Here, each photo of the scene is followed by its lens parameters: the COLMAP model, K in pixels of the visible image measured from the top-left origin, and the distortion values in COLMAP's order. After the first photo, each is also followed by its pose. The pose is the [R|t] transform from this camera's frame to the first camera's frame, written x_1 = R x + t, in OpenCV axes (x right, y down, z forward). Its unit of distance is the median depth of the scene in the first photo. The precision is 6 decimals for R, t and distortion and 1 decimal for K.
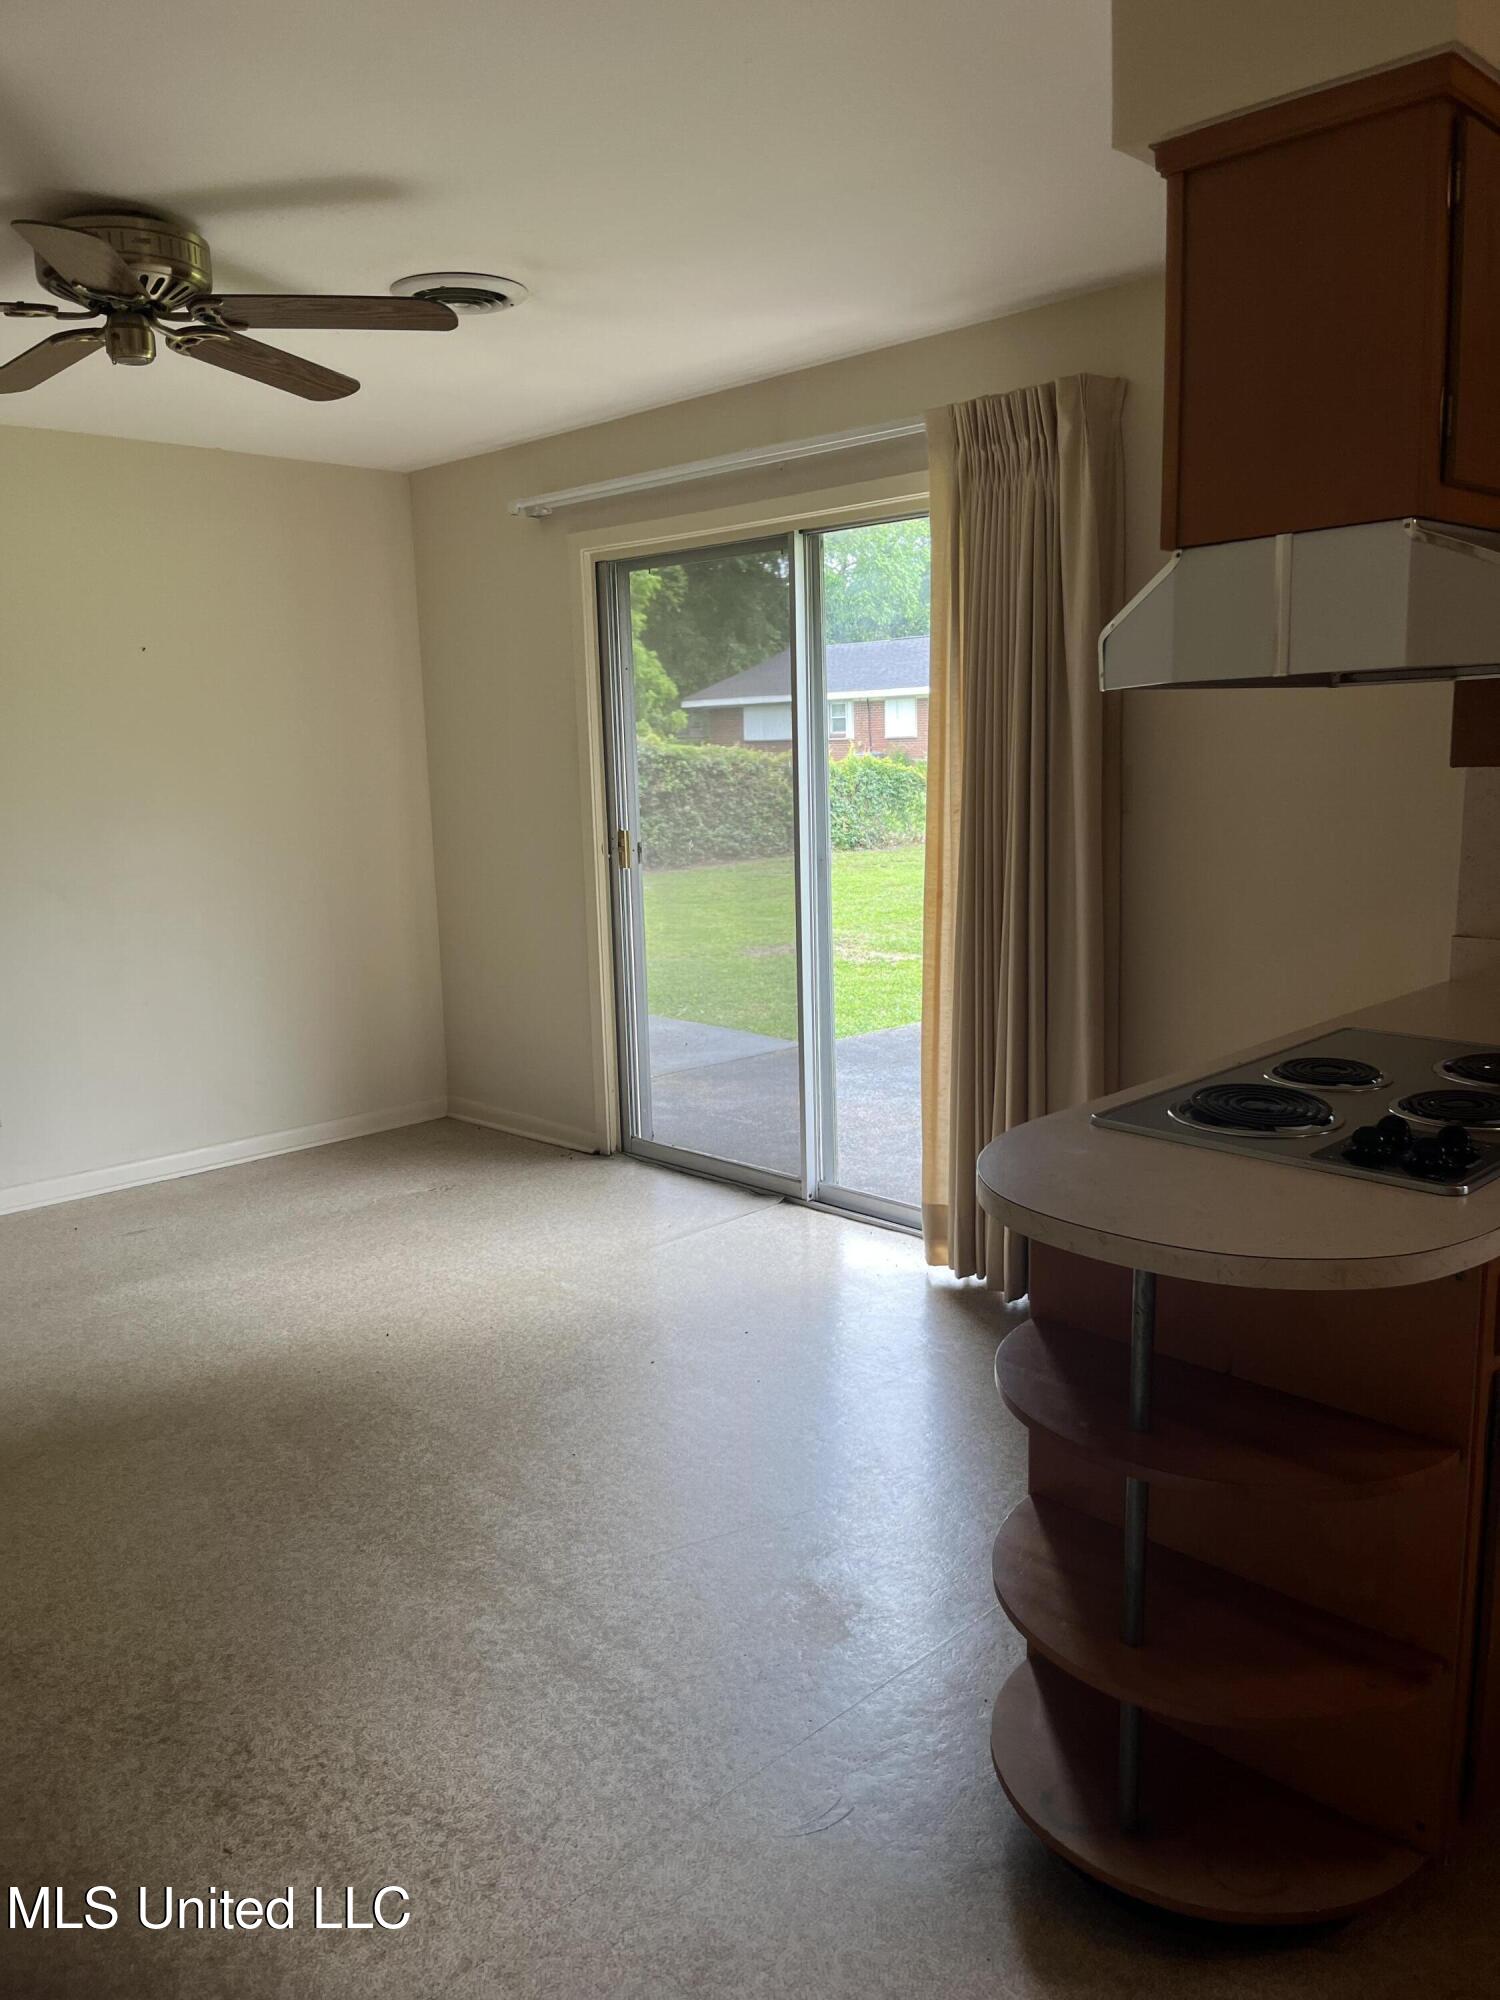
lens RADIAL K [[1507.0, 0, 759.9], [0, 1507.0, 1013.5], [0, 0, 1]] dist [0.049115, -0.089795]
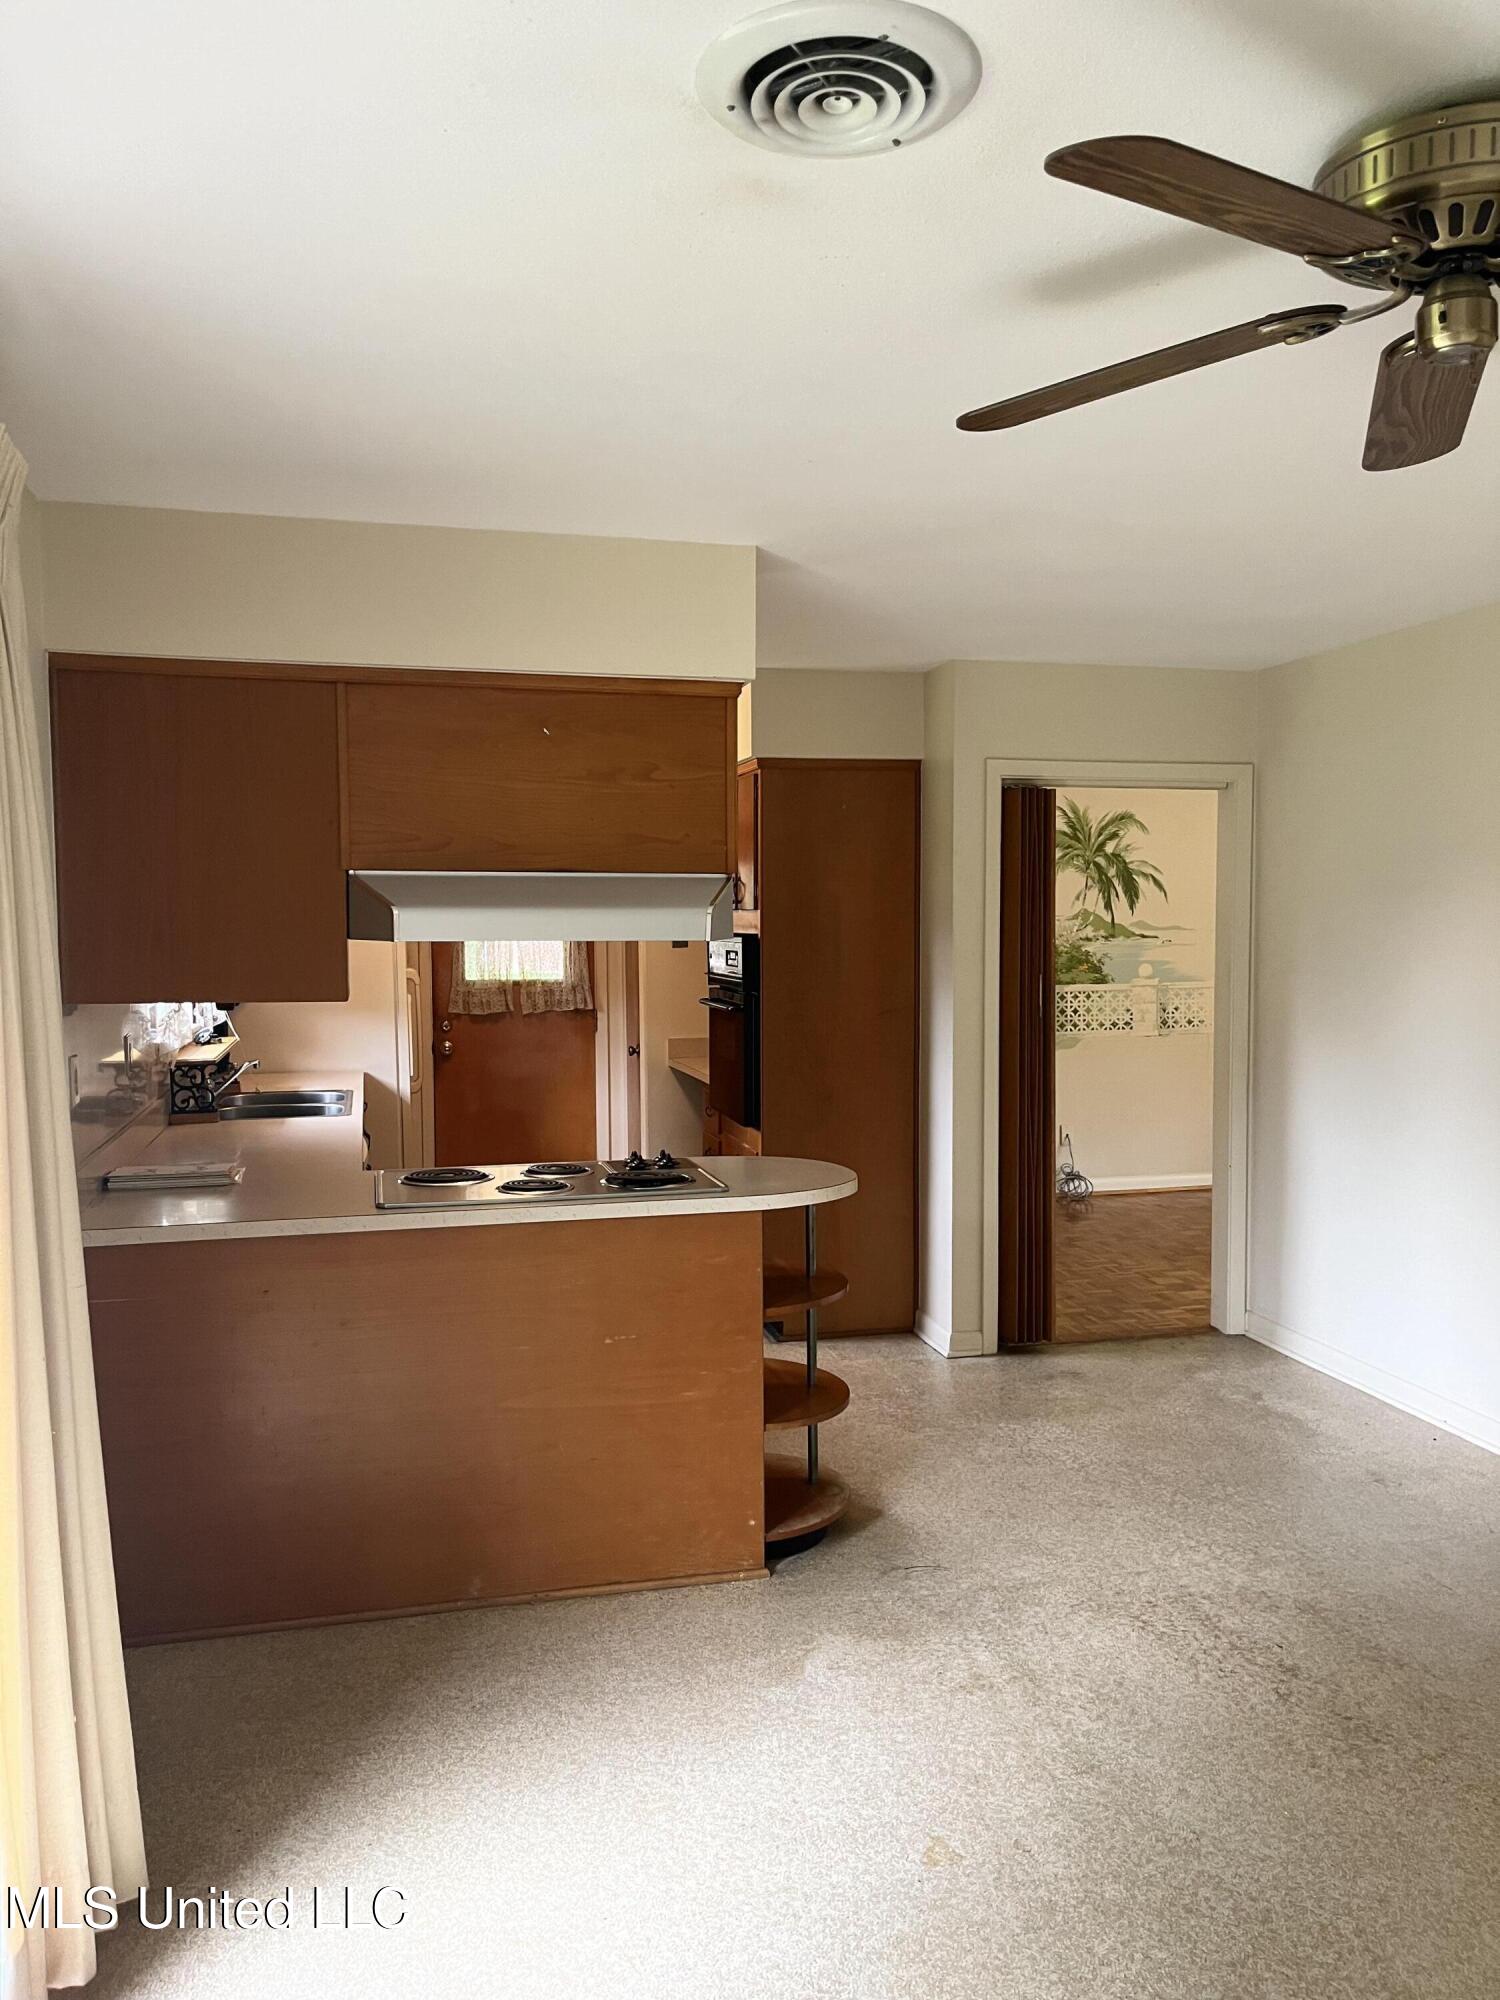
lens RADIAL K [[1507.0, 0, 759.9], [0, 1507.0, 1013.5], [0, 0, 1]] dist [0.049115, -0.089795]
pose [[-0.863975, -0.001125, 0.503533, -0.371145], [0.116058, 0.972628, 0.201308, -0.256342], [-0.489977, 0.232364, -0.840196, 1.333273]]
